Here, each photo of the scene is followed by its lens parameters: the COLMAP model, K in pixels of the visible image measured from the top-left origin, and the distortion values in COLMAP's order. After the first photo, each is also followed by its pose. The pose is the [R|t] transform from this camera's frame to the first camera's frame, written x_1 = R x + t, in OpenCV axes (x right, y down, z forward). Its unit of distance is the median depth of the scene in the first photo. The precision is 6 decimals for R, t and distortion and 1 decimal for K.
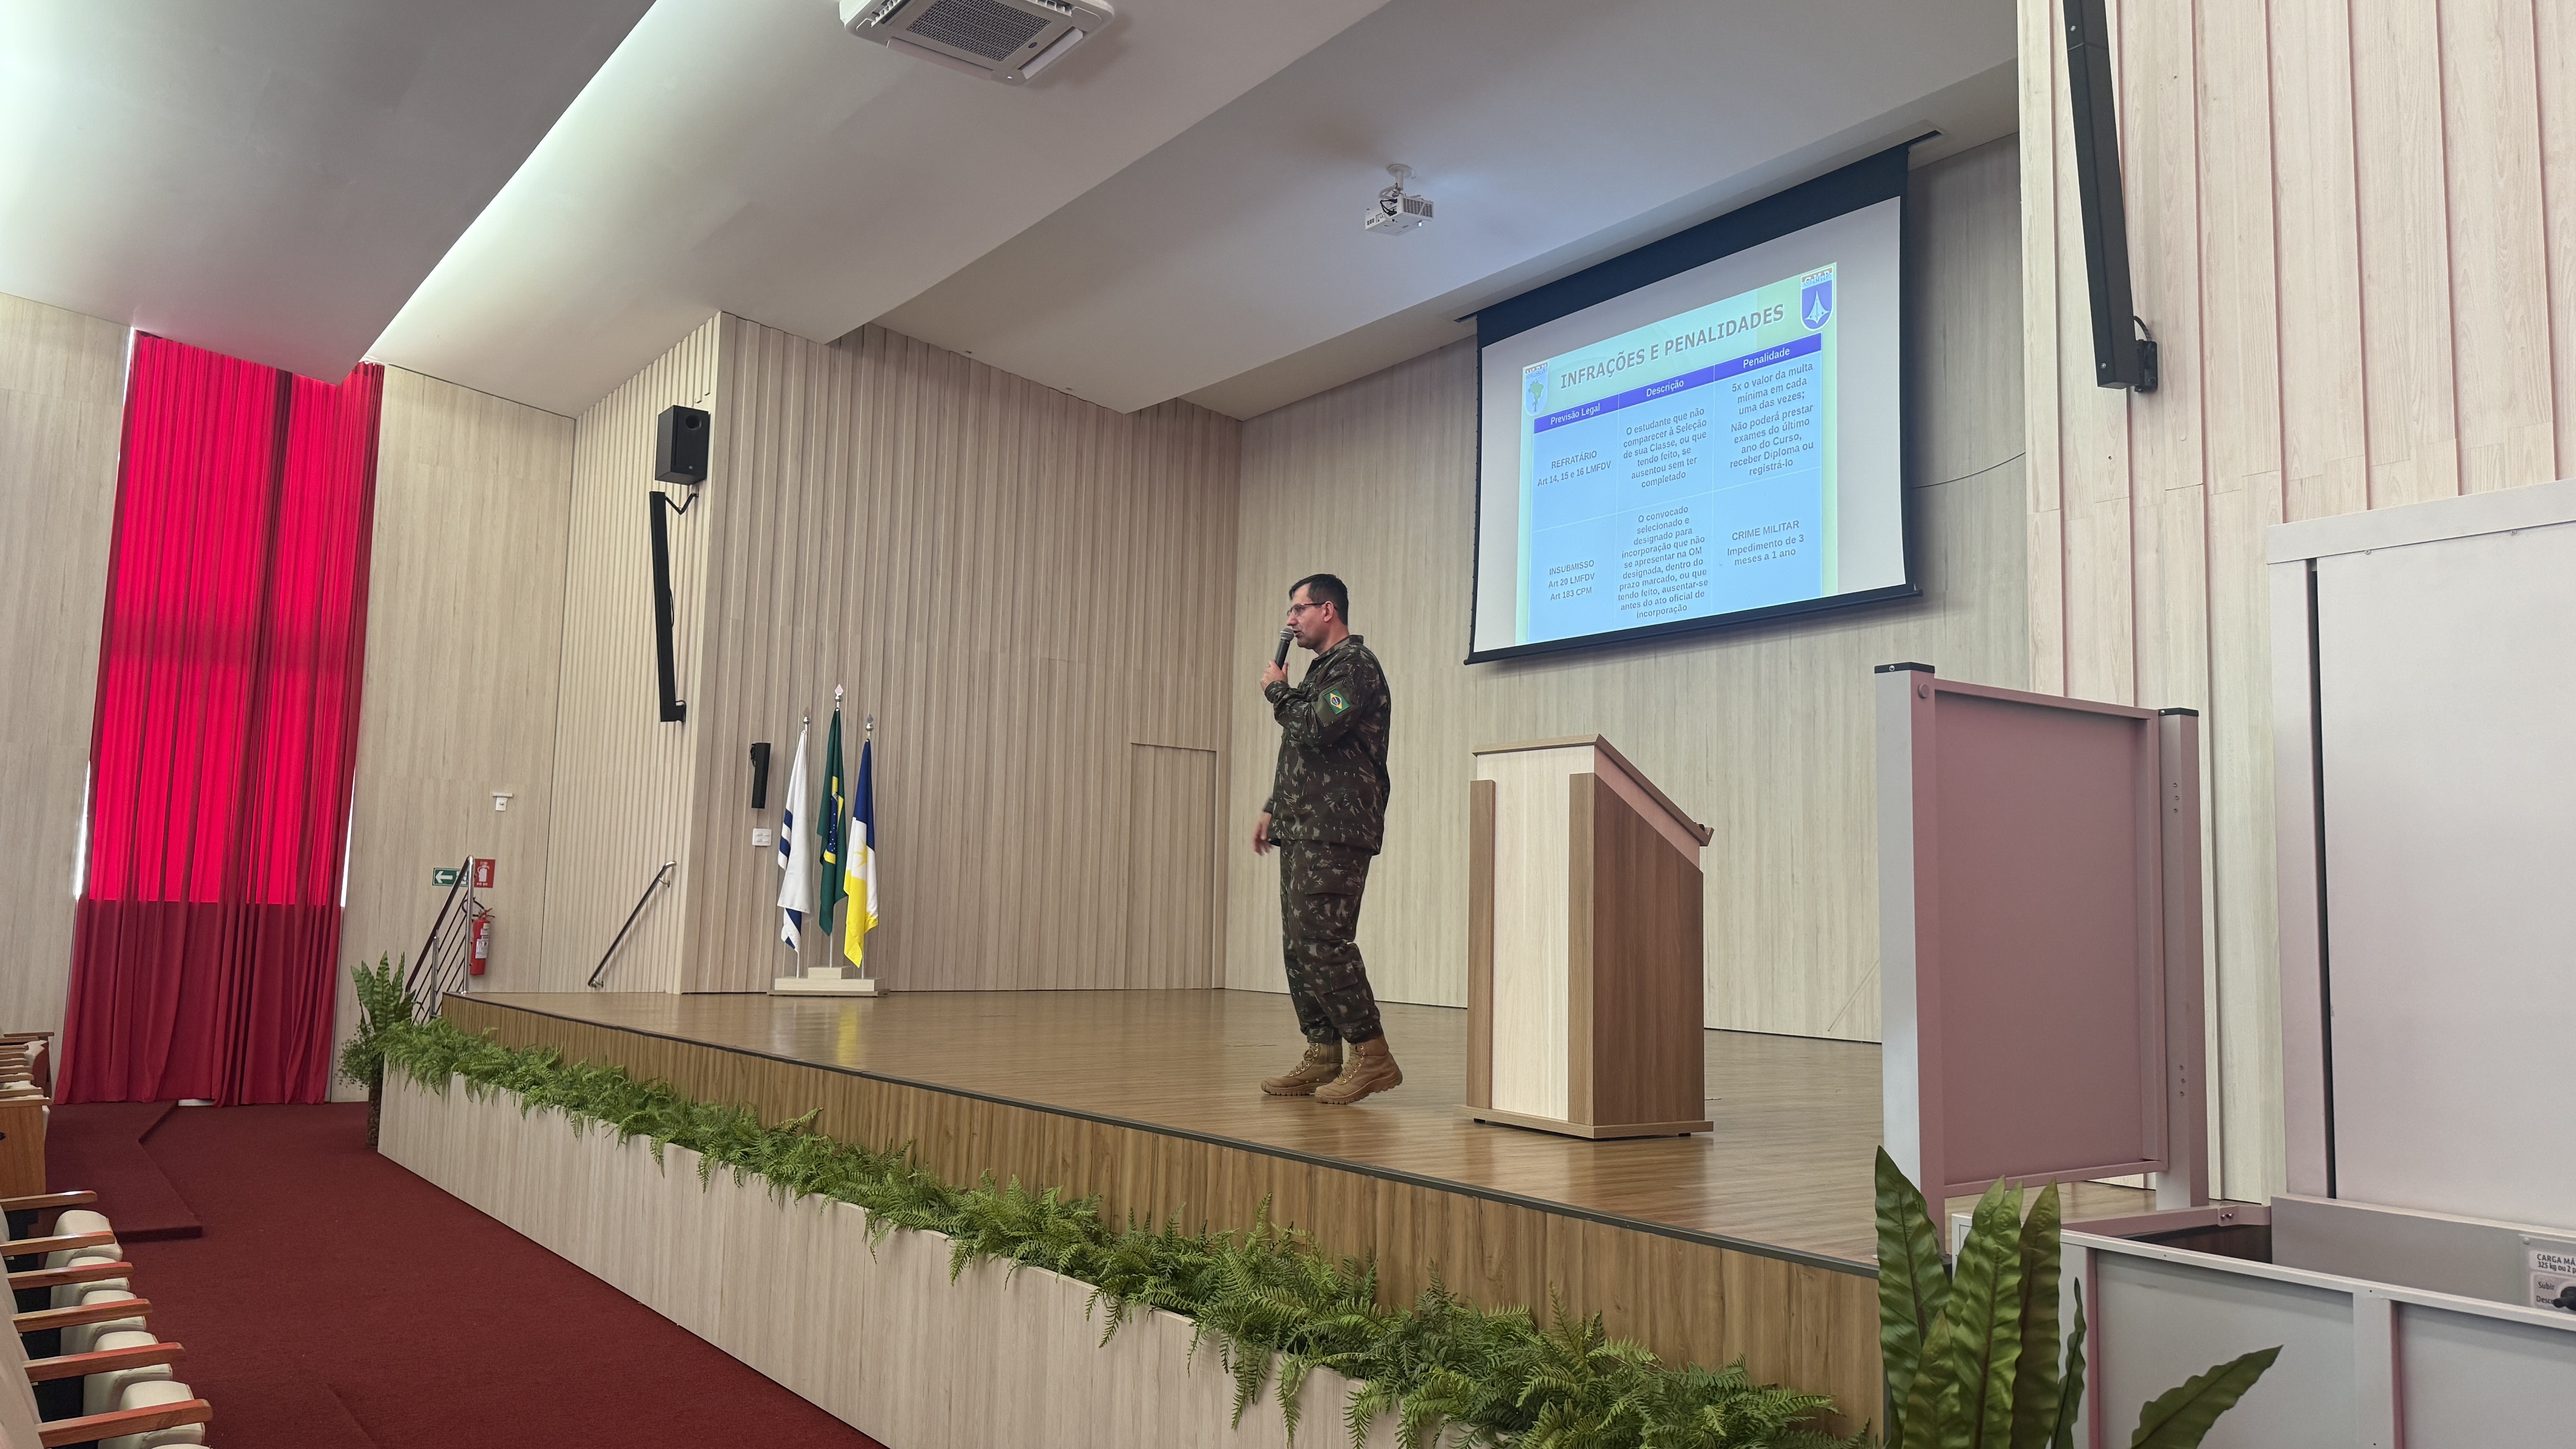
lens RADIAL K [[1797.2, 0, 1281.6], [0, 1797.2, 741.8], [0, 0, 1]] dist [0.091202, -0.000736]
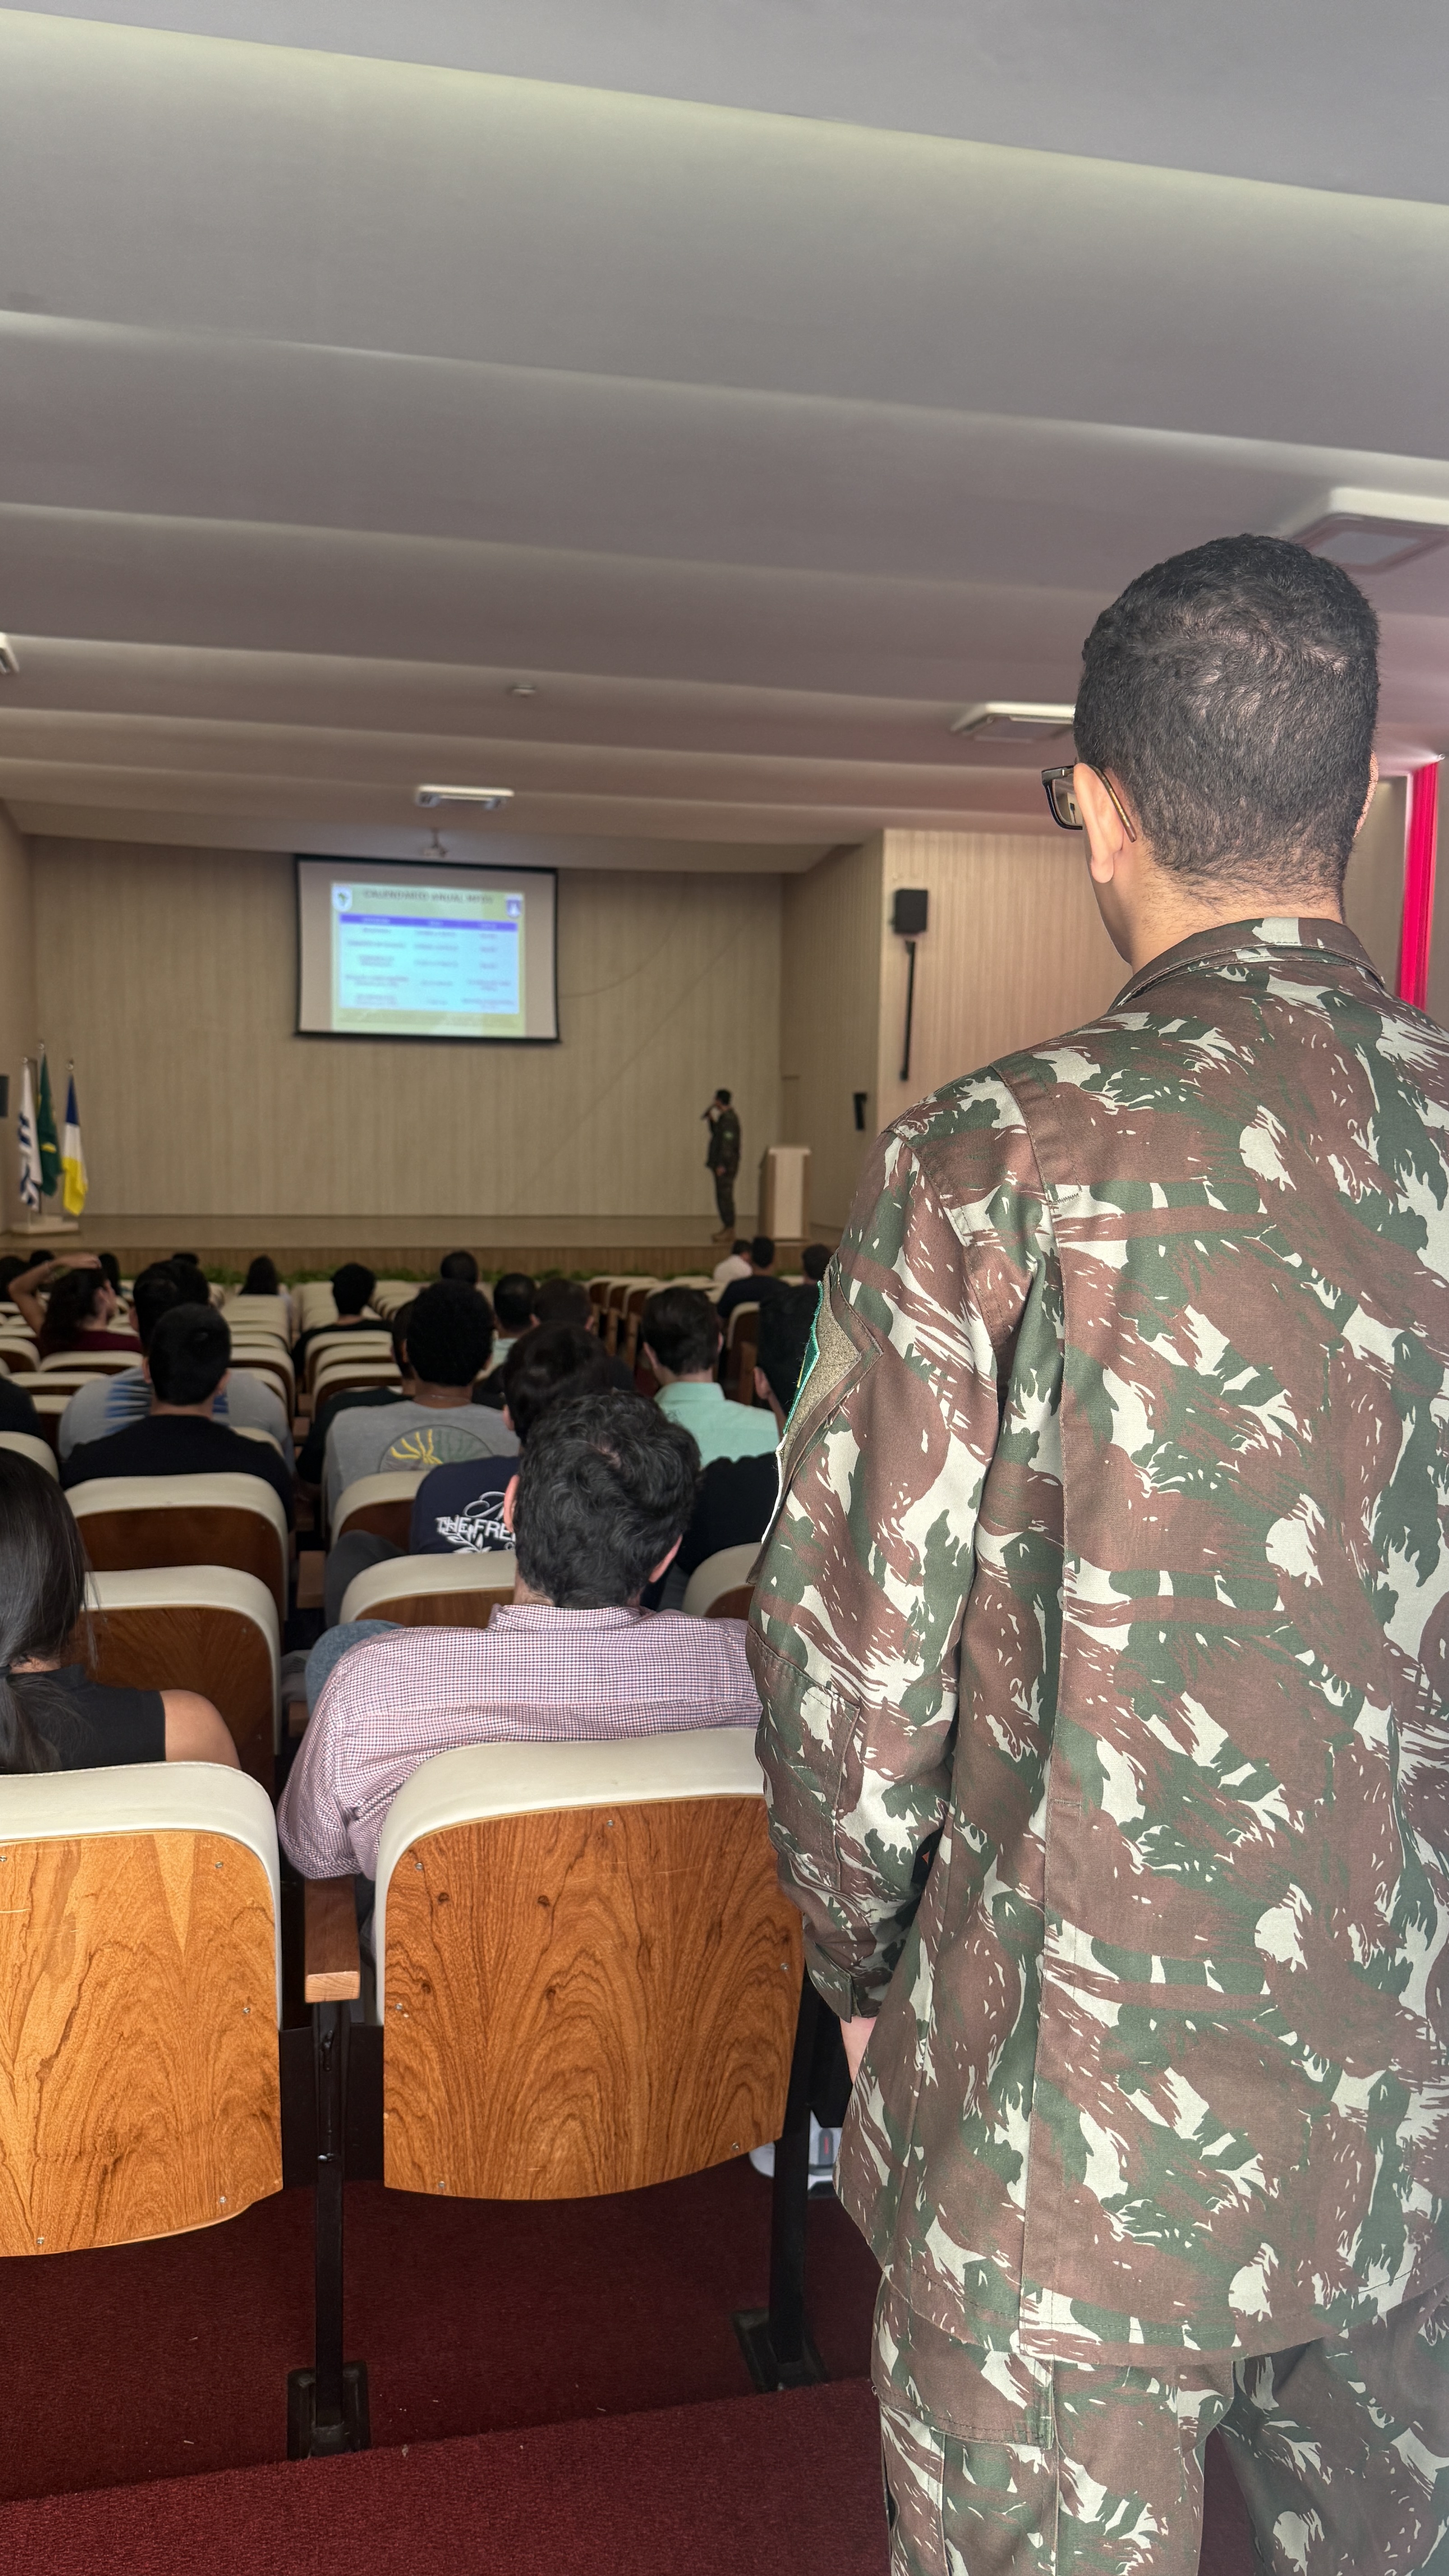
lens RADIAL K [[1797.2, 0, 719.1], [0, 1797.2, 1298.6], [0, 0, 1]] dist [0.091202, -0.000736]
pose [[0.392787, -0.107963, 0.913270, -1.489771], [-0.097391, 0.982617, 0.158047, -0.115369], [-0.914458, -0.151023, 0.375444, -0.165502]]
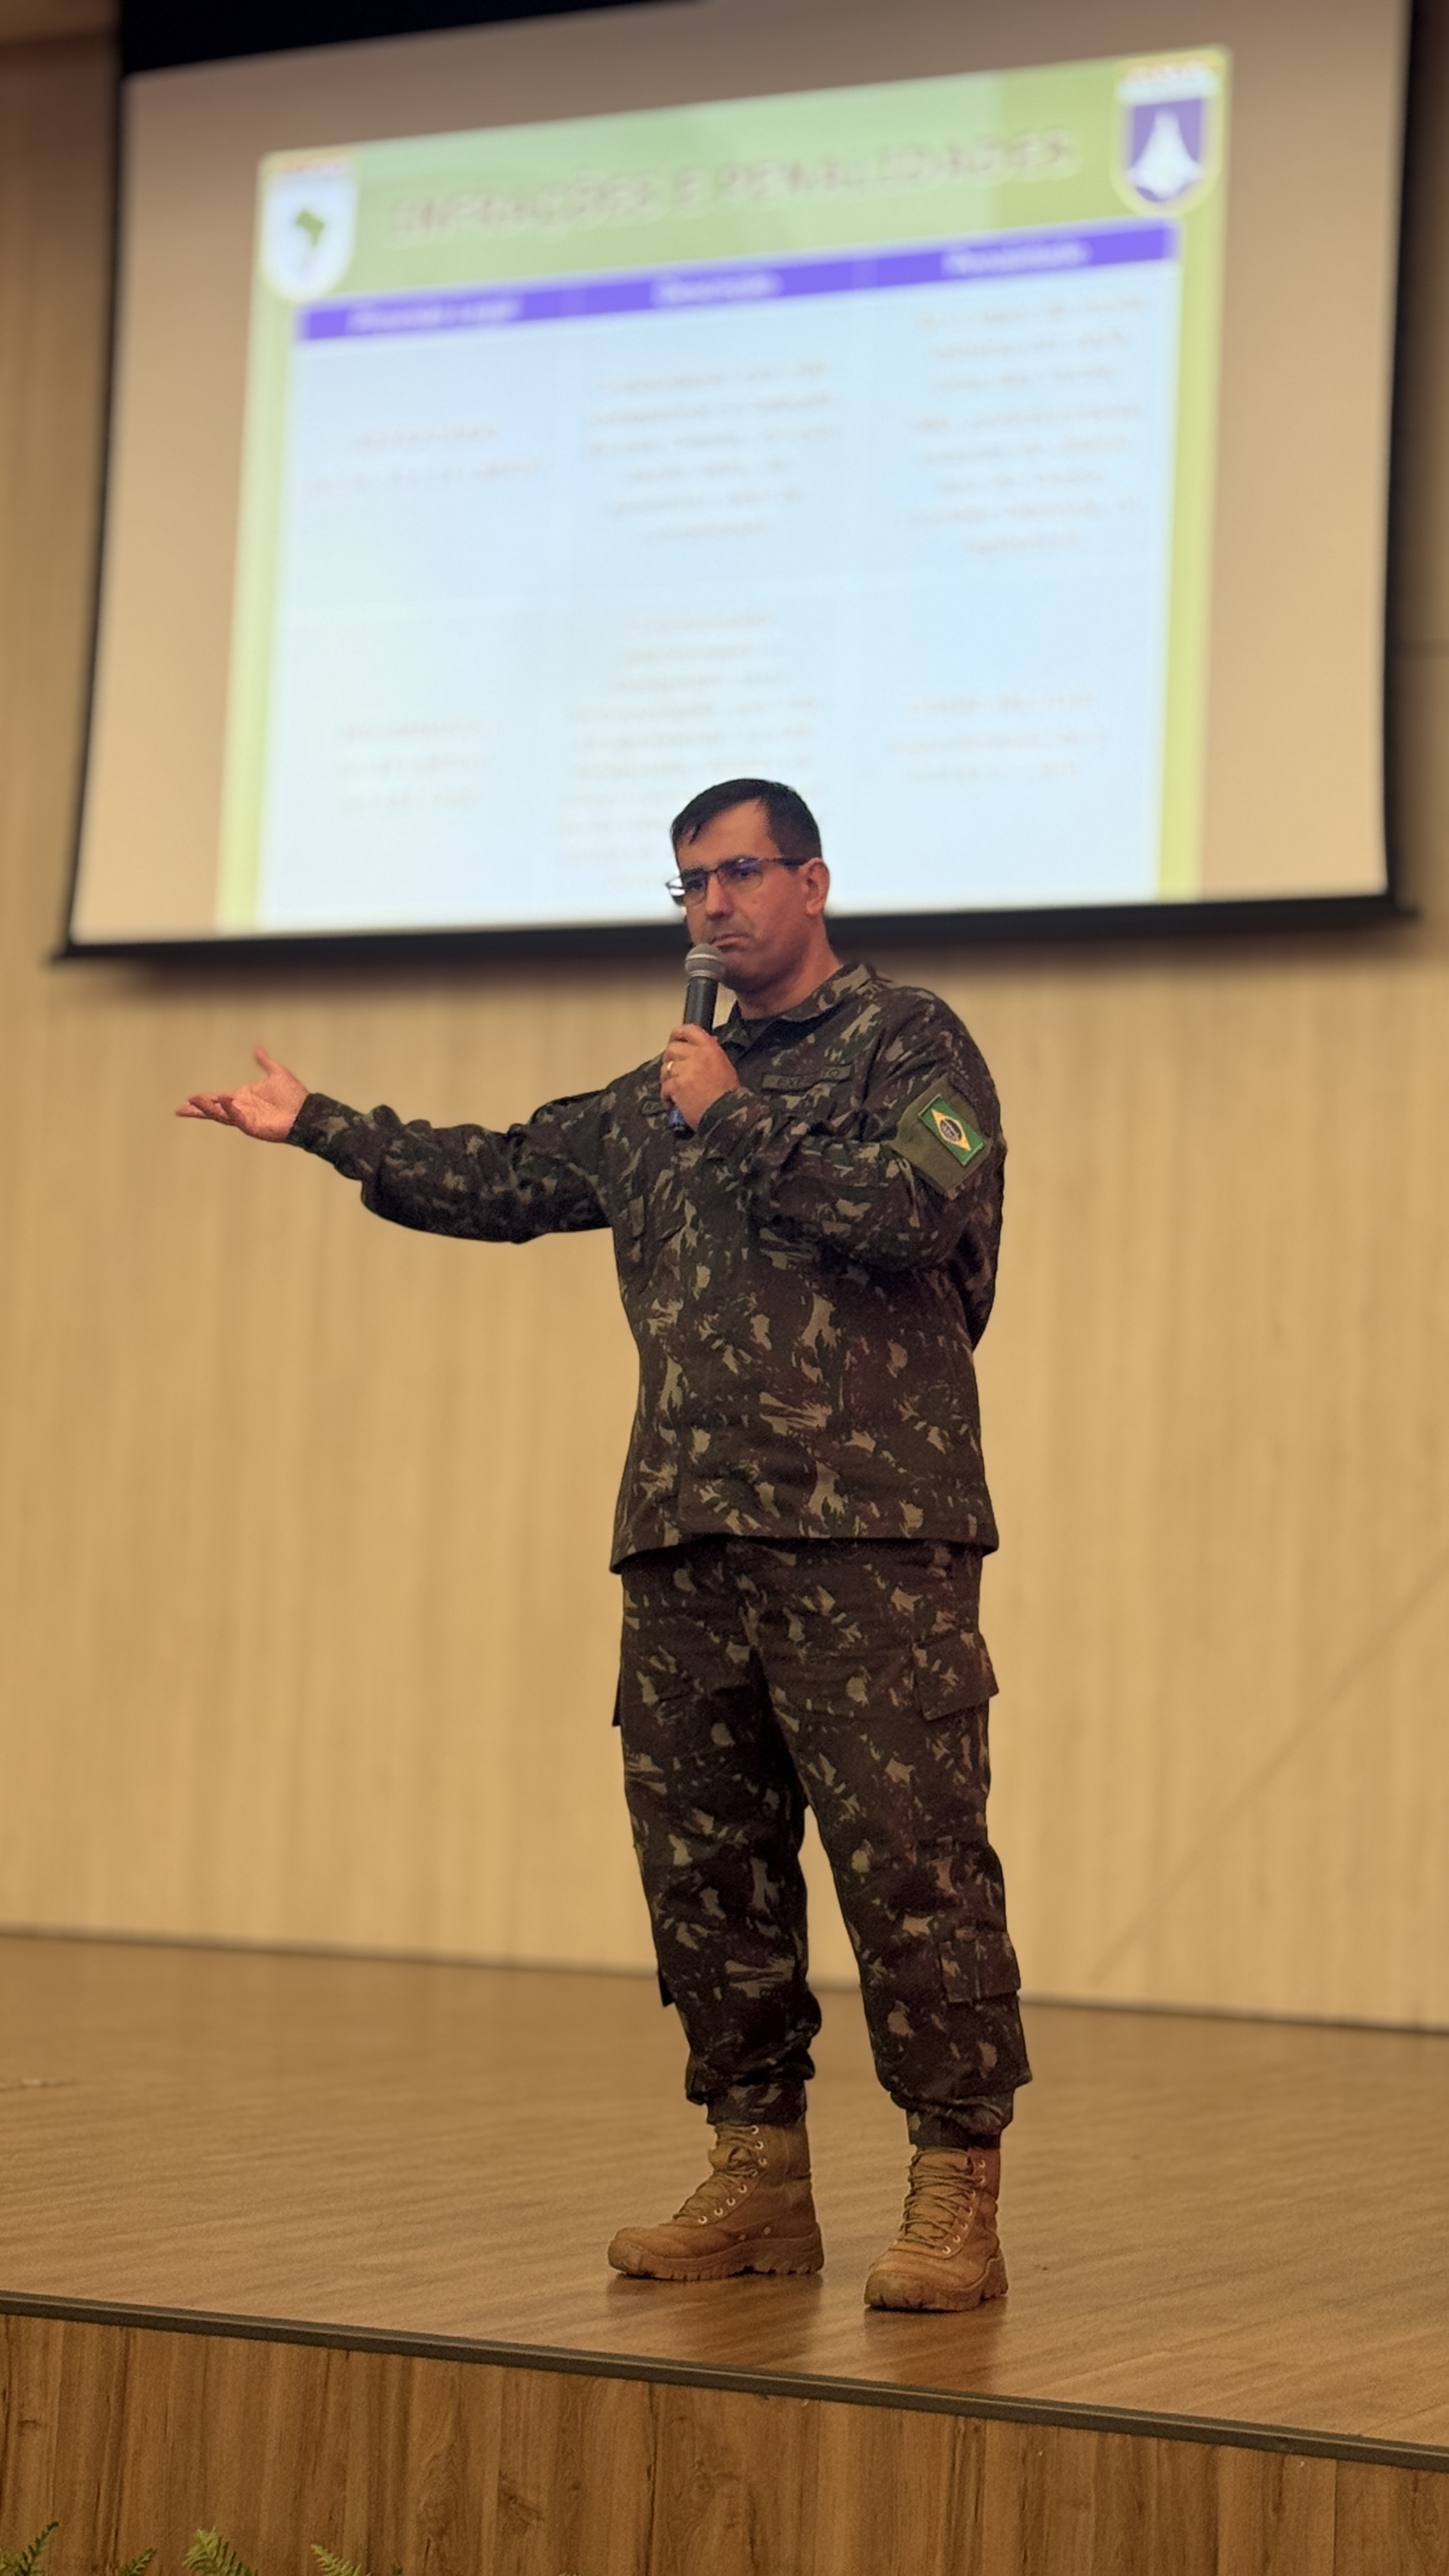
lens RADIAL K [[4859.0, 0, 748.8], [0, 4859.0, 1287.9], [0, 0, 1]] dist [0.071890, 0.000000]
pose [[0.887428, 0.057180, 0.457386, -0.210676], [-0.071678, 0.997324, 0.014390, -0.003099], [-0.455339, -0.045555, 0.889152, 0.079112]]
